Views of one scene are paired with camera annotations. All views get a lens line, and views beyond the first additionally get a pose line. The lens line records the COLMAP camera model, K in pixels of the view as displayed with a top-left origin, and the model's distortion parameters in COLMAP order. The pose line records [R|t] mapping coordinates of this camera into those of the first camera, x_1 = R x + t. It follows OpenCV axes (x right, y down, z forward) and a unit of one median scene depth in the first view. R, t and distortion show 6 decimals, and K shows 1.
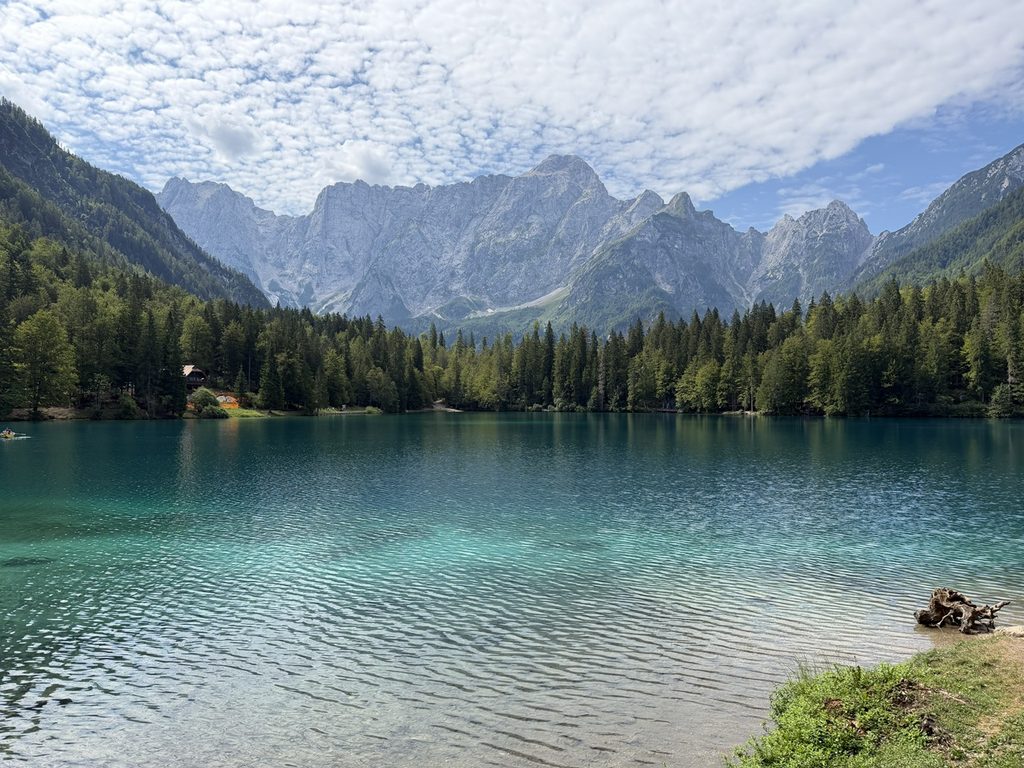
lens RADIAL K [[709.8, 0, 512.0], [0, 709.8, 384.0], [0, 0, 1]] dist [0.186946, -0.381404]
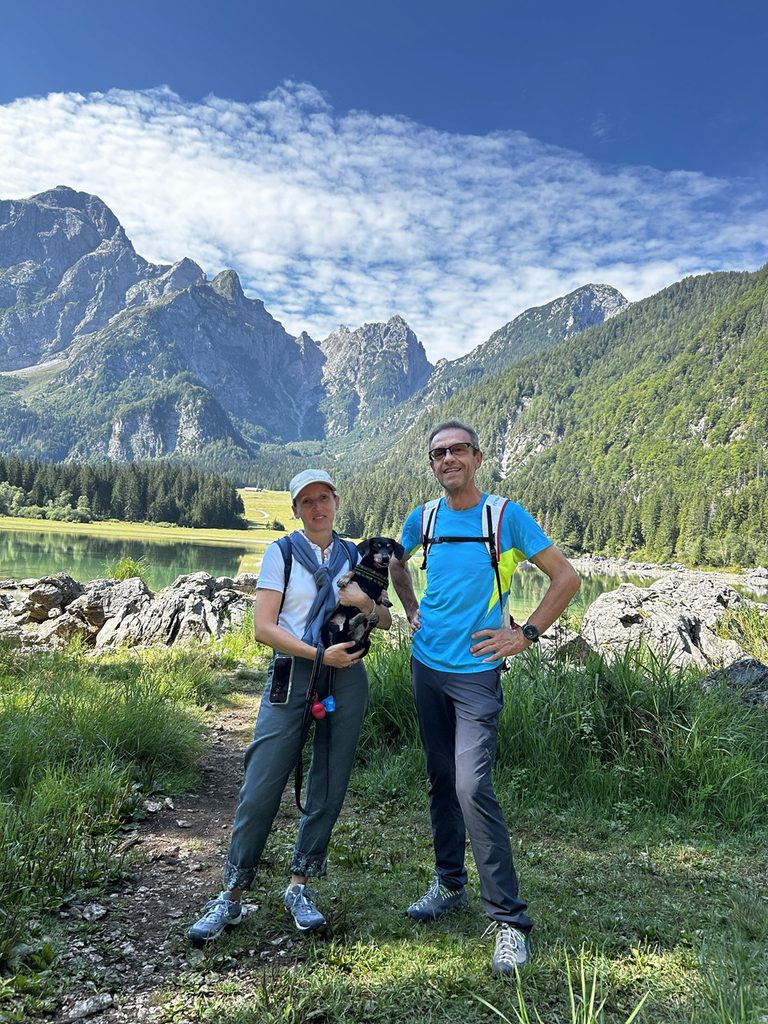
lens RADIAL K [[768.3, 0, 384.0], [0, 768.3, 512.0], [0, 0, 1]] dist [0.104239, -0.194837]
pose [[0.892248, 0.082072, 0.444025, 0.026569], [-0.084328, 0.996330, -0.014706, 0.003526], [-0.443602, -0.024322, 0.895894, 0.142020]]
